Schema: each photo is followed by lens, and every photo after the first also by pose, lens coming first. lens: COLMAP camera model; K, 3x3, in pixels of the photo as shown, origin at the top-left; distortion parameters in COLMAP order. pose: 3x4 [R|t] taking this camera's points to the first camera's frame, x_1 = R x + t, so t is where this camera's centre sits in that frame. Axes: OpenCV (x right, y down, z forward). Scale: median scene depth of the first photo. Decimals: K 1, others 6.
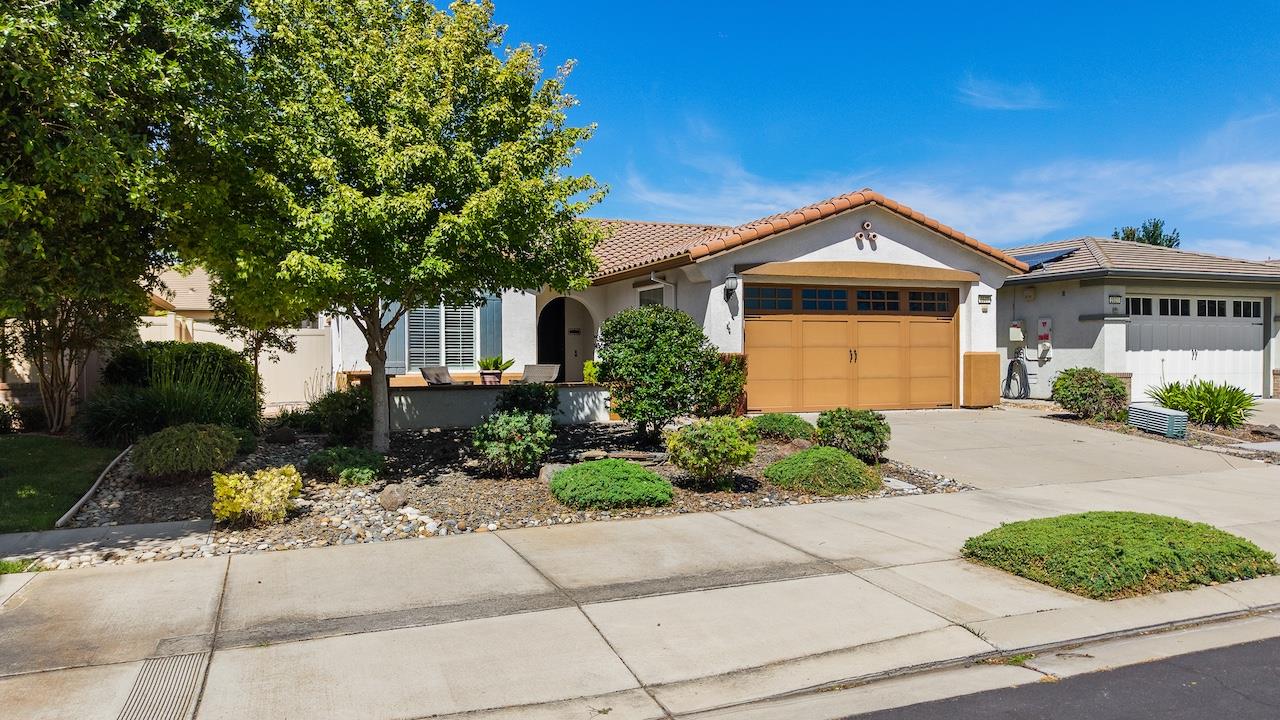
lens RADIAL K [[881.8, 0, 640.0], [0, 881.8, 360.0], [0, 0, 1]] dist [0.102816, -0.001198]
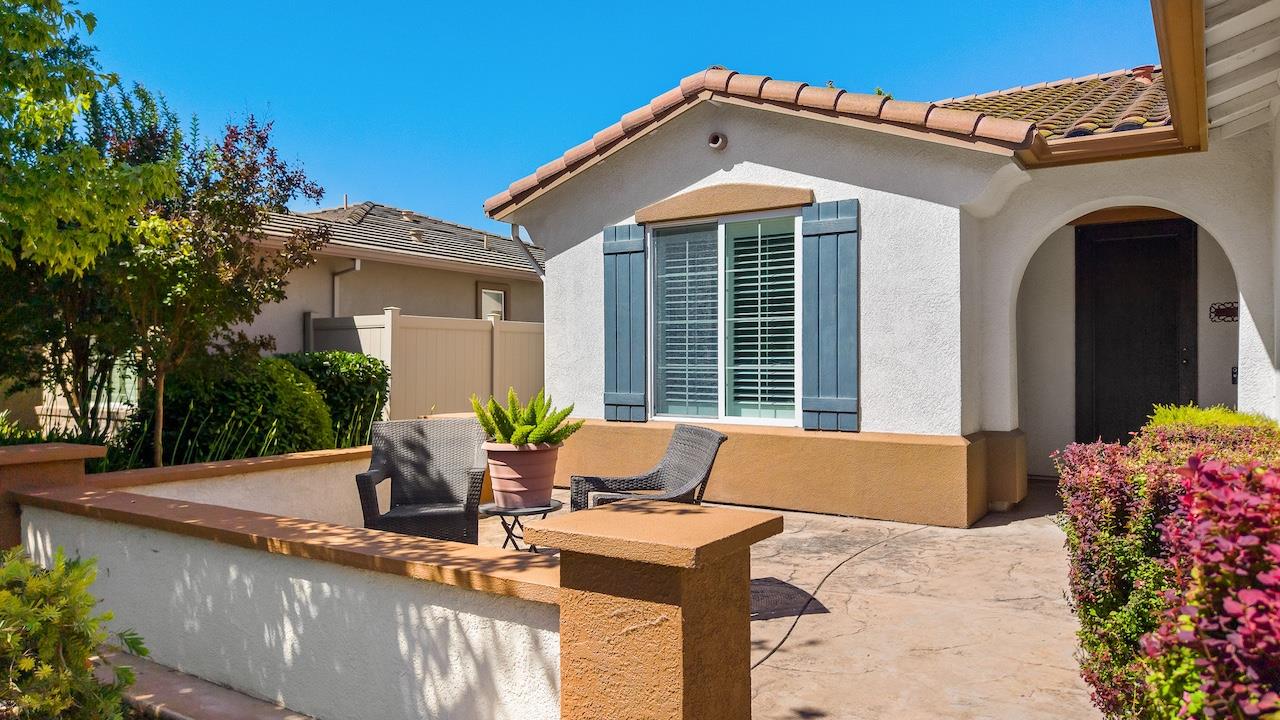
lens RADIAL K [[855.0, 0, 640.0], [0, 855.0, 360.0], [0, 0, 1]] dist [0.072849, -0.001744]
pose [[0.576814, 0.001581, -0.816874, 0.091574], [-0.004423, 0.999990, -0.001187, -0.015440], [0.816864, 0.004298, 0.576815, 0.795176]]
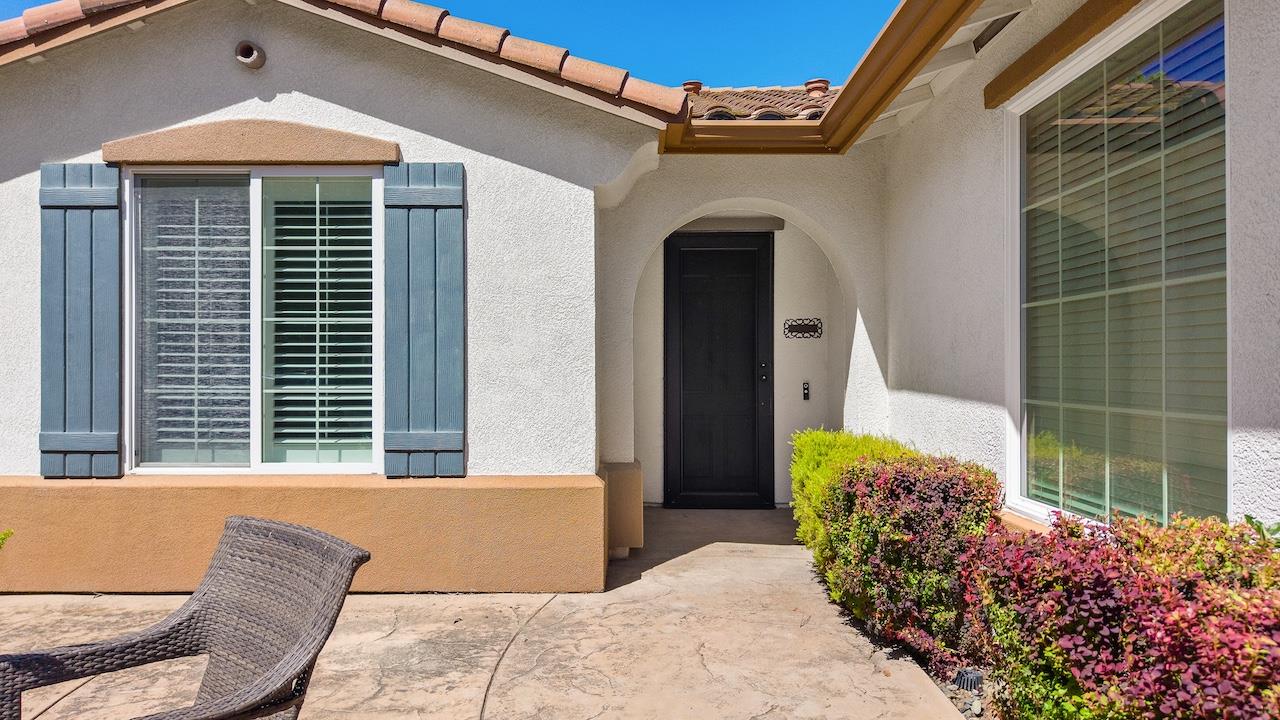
lens RADIAL K [[863.1, 0, 640.0], [0, 863.1, 360.0], [0, 0, 1]] dist [0.021963, -0.003542]
pose [[0.928407, 0.000817, -0.371563, -0.006604], [-0.004881, 0.999938, -0.009999, -0.020349], [0.371532, 0.011097, 0.928354, 0.852644]]
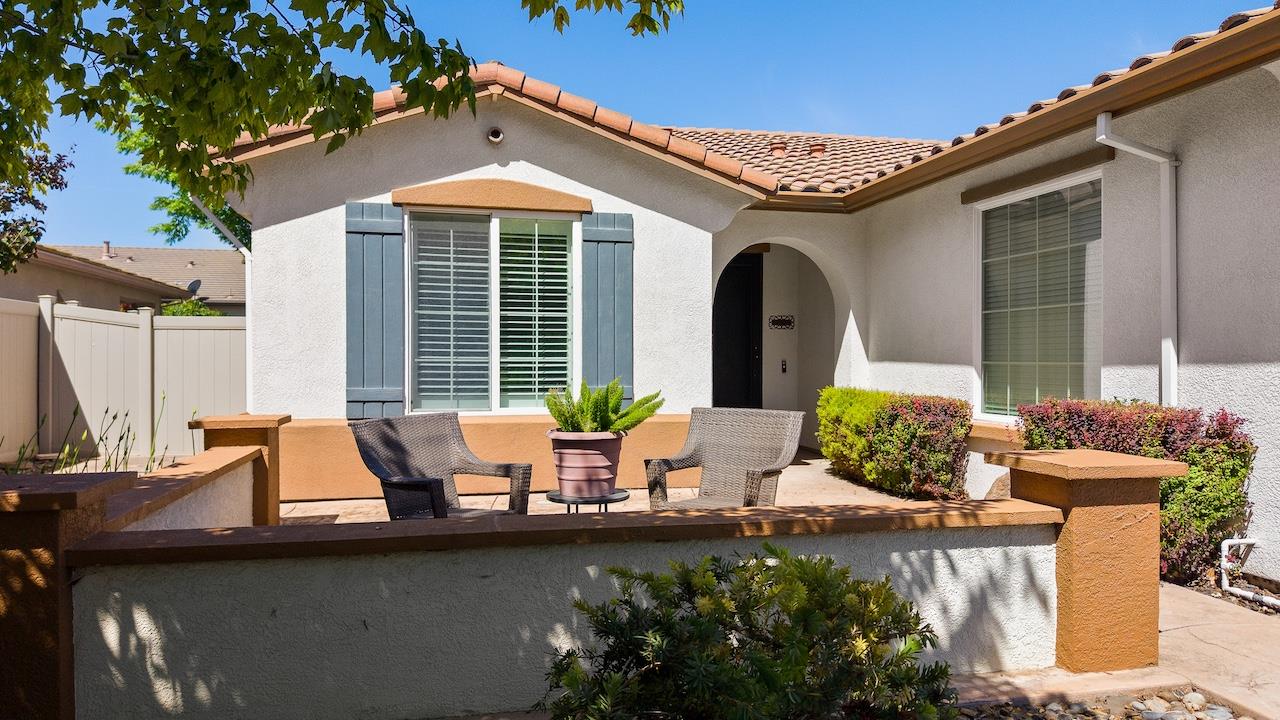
lens RADIAL K [[881.8, 0, 640.0], [0, 881.8, 360.0], [0, 0, 1]] dist [0.102816, -0.001198]
pose [[0.987937, 0.007503, -0.154672, -0.094466], [-0.007949, 0.999966, -0.002267, -0.011797], [0.154650, 0.003469, 0.987963, 0.643178]]
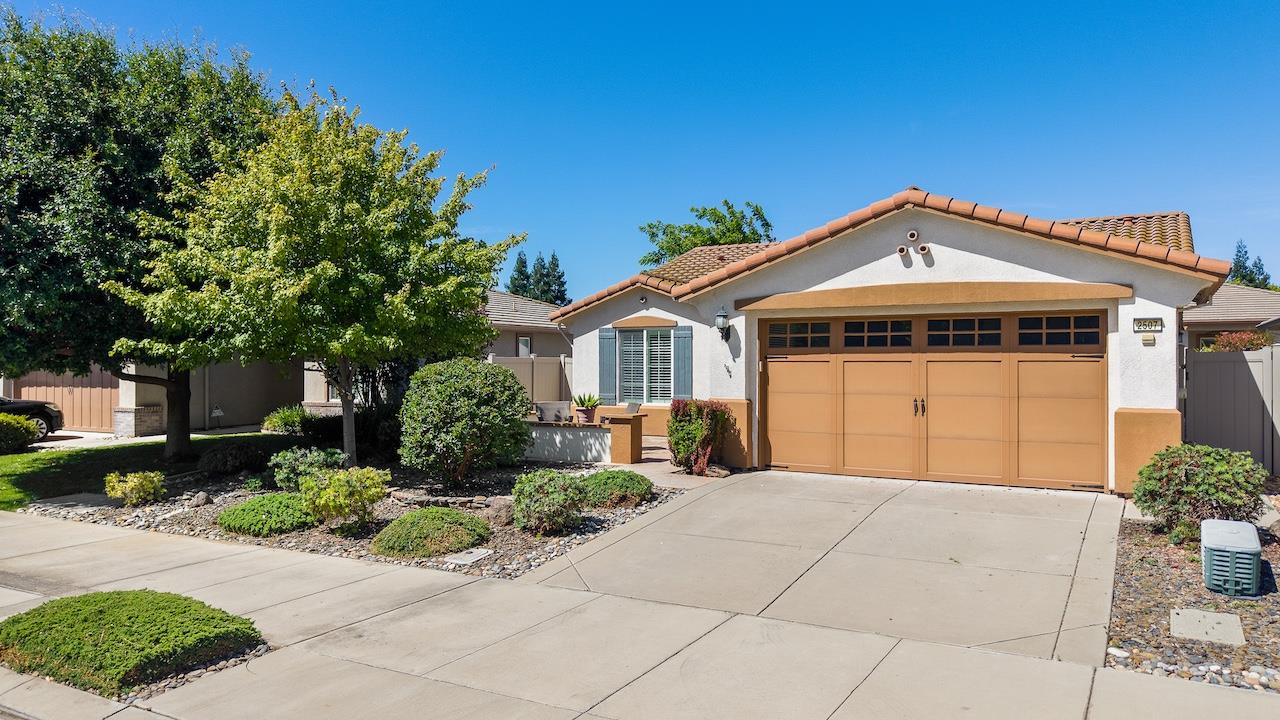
lens RADIAL K [[863.1, 0, 640.0], [0, 863.1, 360.0], [0, 0, 1]] dist [0.021963, -0.003542]
pose [[0.626964, 0.000334, -0.779048, 0.656550], [-0.007014, 0.999962, -0.005216, -0.038664], [0.779017, 0.008734, 0.626942, 0.349773]]
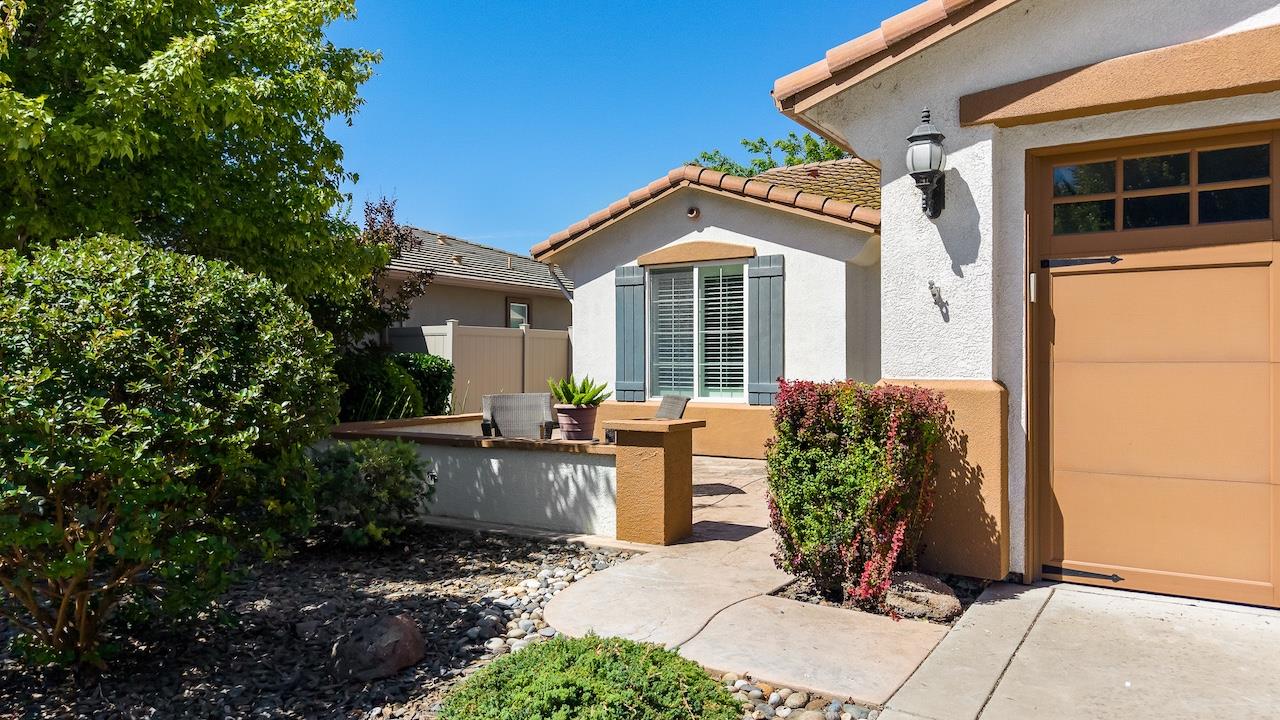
lens RADIAL K [[863.1, 0, 640.0], [0, 863.1, 360.0], [0, 0, 1]] dist [0.021963, -0.003542]
pose [[0.583761, -0.000051, -0.811926, 0.261551], [-0.005497, 0.999977, -0.004014, -0.012658], [0.811907, 0.006806, 0.583747, 0.667569]]
